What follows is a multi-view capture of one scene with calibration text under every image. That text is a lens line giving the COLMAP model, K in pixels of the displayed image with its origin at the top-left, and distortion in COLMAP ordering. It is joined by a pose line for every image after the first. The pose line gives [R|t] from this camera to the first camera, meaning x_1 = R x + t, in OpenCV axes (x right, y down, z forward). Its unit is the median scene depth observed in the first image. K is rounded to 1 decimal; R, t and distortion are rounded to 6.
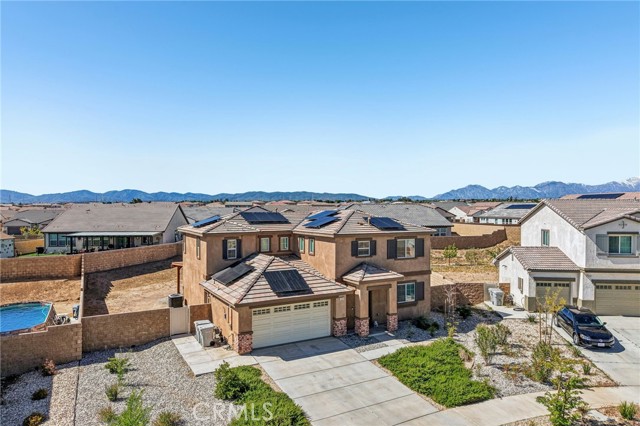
lens RADIAL K [[427.9, 0, 318.4], [0, 427.9, 215.6], [0, 0, 1]] dist [0.045147, -0.059524]
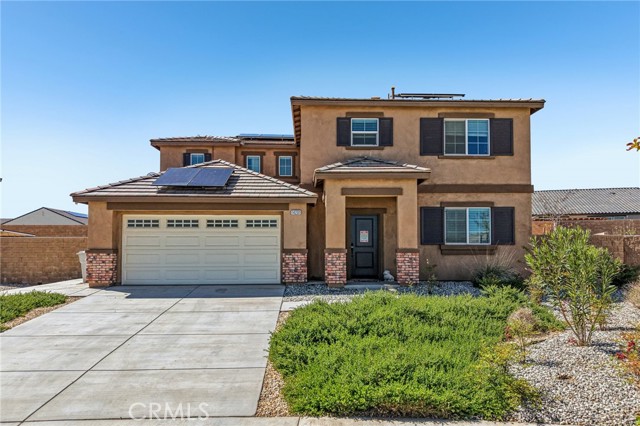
lens RADIAL K [[435.3, 0, 319.8], [0, 435.3, 235.5], [0, 0, 1]] dist [0.052928, -0.081101]
pose [[0.889262, -0.016713, -0.457092, 0.322237], [-0.007112, 0.998706, -0.050353, 0.247506], [0.457342, 0.048028, 0.887993, 0.537425]]
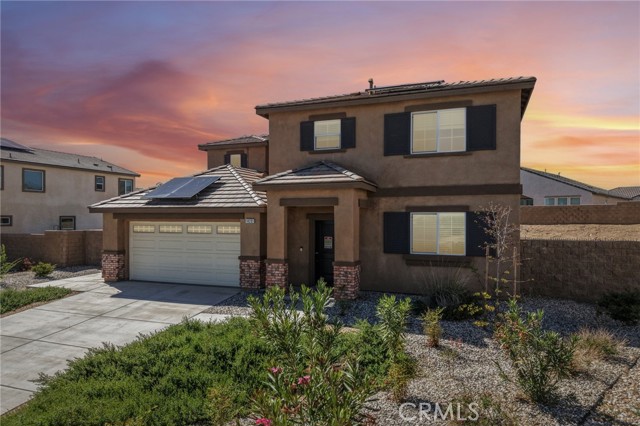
lens RADIAL K [[425.0, 0, 319.5], [0, 425.0, 215.9], [0, 0, 1]] dist [0.060557, -0.072903]
pose [[0.639398, -0.000451, -0.768876, 0.523749], [-0.012972, 0.999851, -0.011374, 0.191525], [0.768766, 0.017247, 0.639297, 0.716981]]
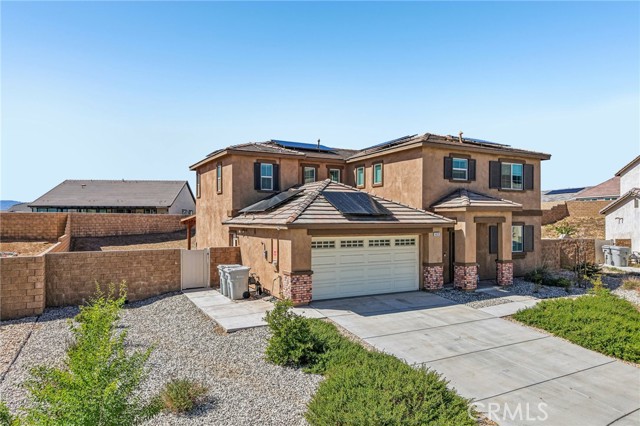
lens RADIAL K [[427.9, 0, 318.4], [0, 427.9, 215.6], [0, 0, 1]] dist [0.045147, -0.059524]
pose [[0.999956, 0.000234, -0.009374, -0.122834], [-0.000470, 0.999683, -0.025187, 0.180929], [0.009365, 0.025190, 0.999639, 0.325865]]
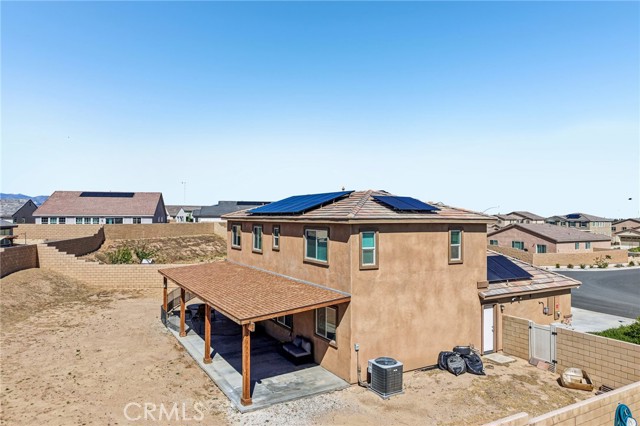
lens RADIAL K [[434.9, 0, 319.4], [0, 434.9, 195.3], [0, 0, 1]] dist [0.010658, 0.002673]
pose [[-0.014583, 0.046014, 0.998834, -1.047289], [0.011745, 0.998880, -0.045844, 0.034797], [-0.999825, 0.011063, -0.015107, 1.396453]]
